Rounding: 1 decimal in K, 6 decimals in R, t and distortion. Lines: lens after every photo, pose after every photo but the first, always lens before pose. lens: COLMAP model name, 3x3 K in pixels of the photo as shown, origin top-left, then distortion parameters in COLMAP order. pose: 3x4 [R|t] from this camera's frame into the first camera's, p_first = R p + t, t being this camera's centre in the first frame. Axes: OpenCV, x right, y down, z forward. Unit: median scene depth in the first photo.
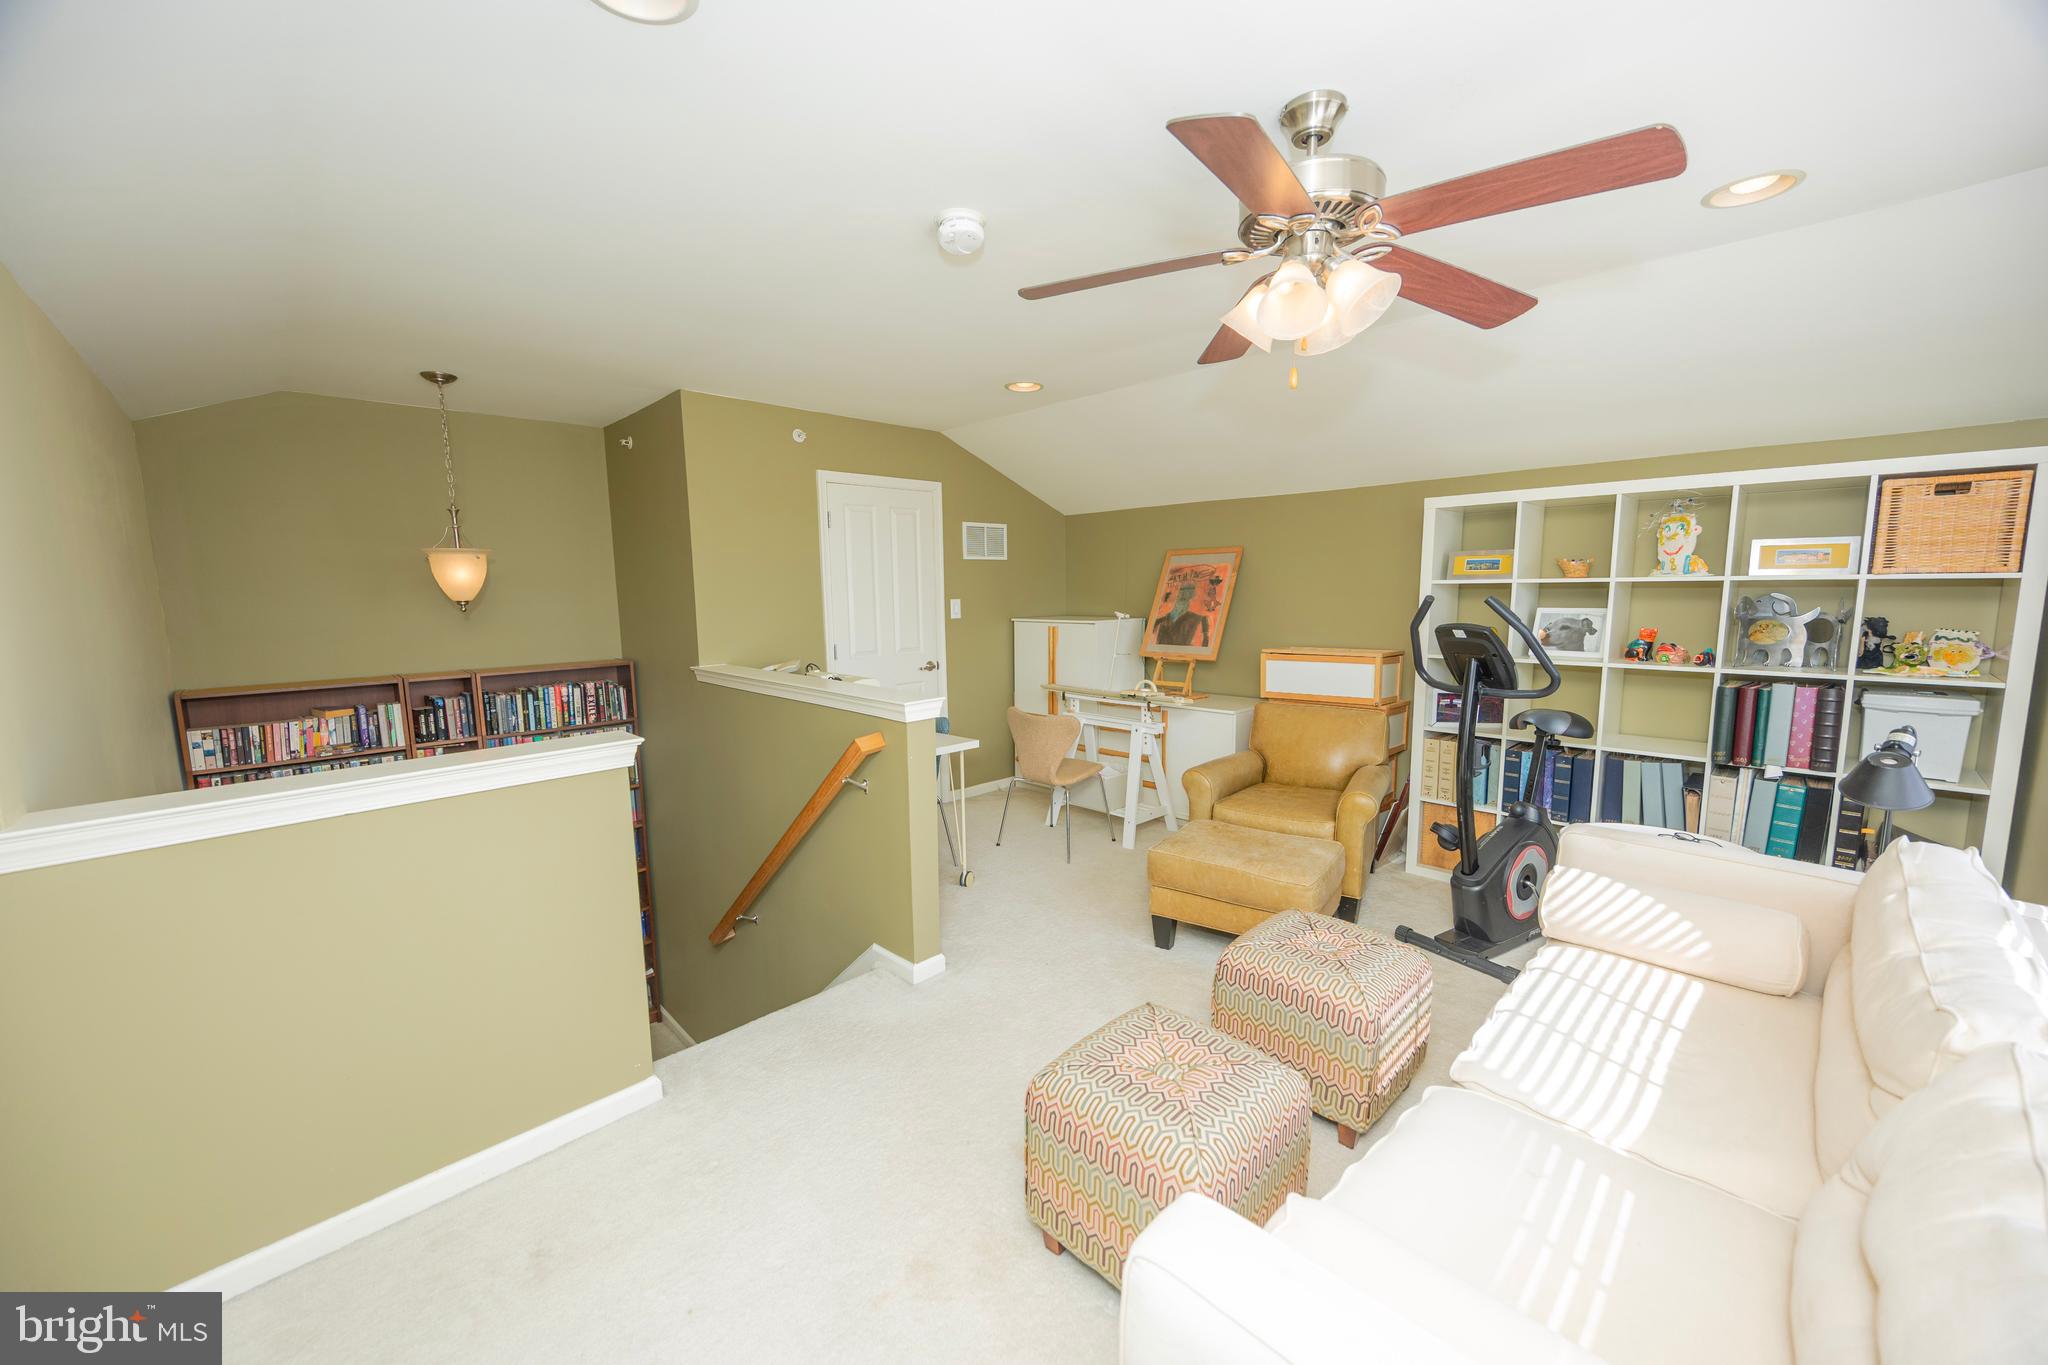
lens RADIAL K [[775.2, 0, 1022.5], [0, 775.2, 687.4], [0, 0, 1]] dist [-0.000533, -0.000889]
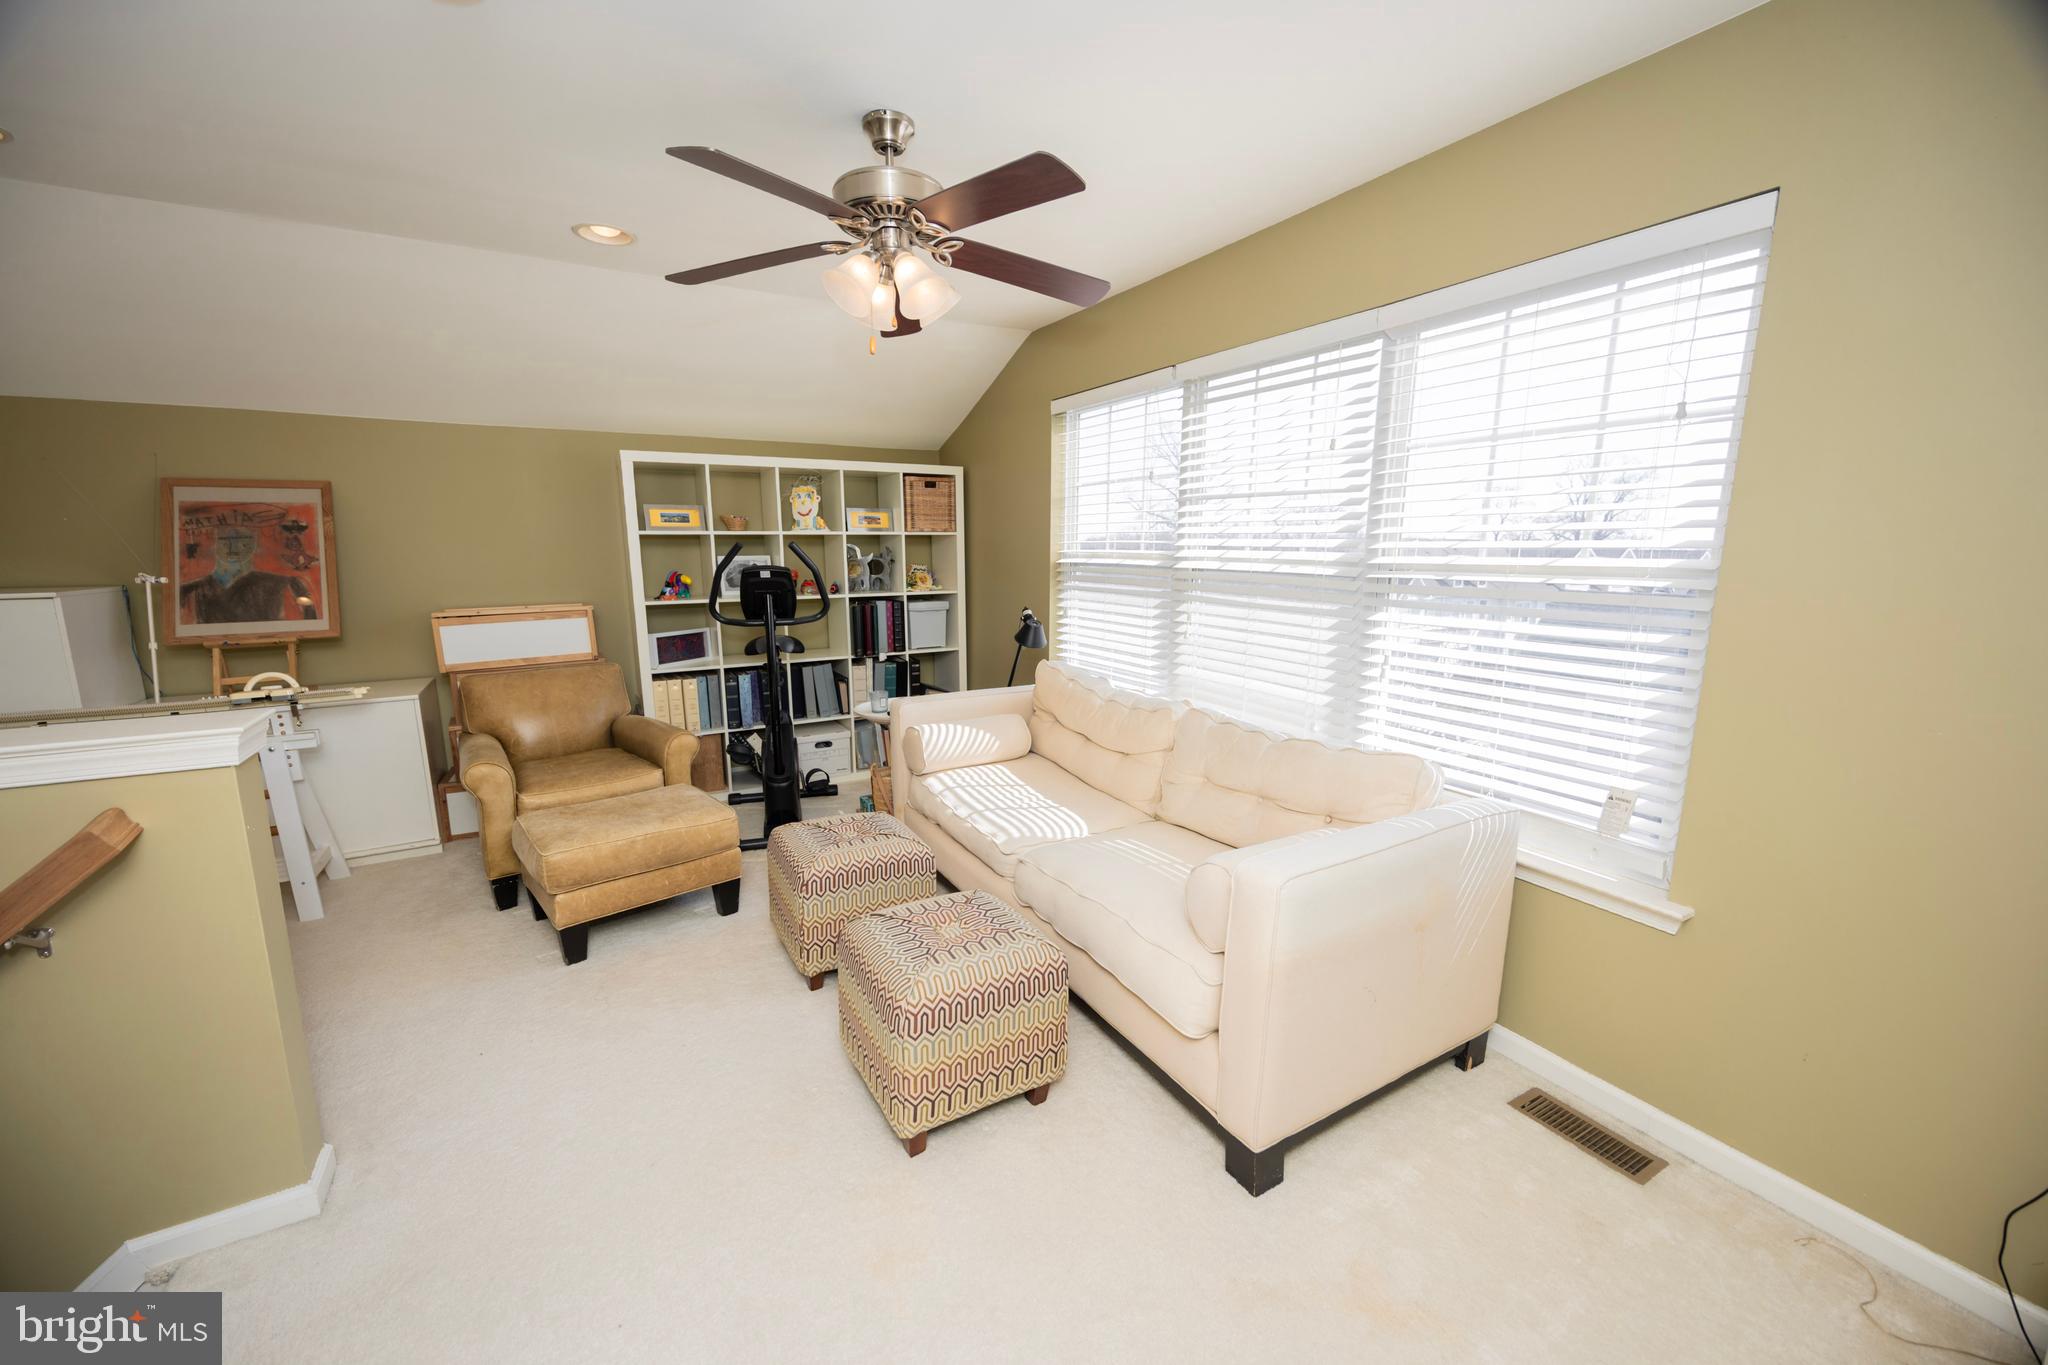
lens RADIAL K [[775.2, 0, 1023.3], [0, 775.2, 679.9], [0, 0, 1]] dist [-0.000533, -0.000889]
pose [[0.254809, -0.157541, 0.954072, -0.690378], [0.124305, 0.983790, 0.129249, -0.019669], [-0.958968, 0.085662, 0.270262, 0.437620]]
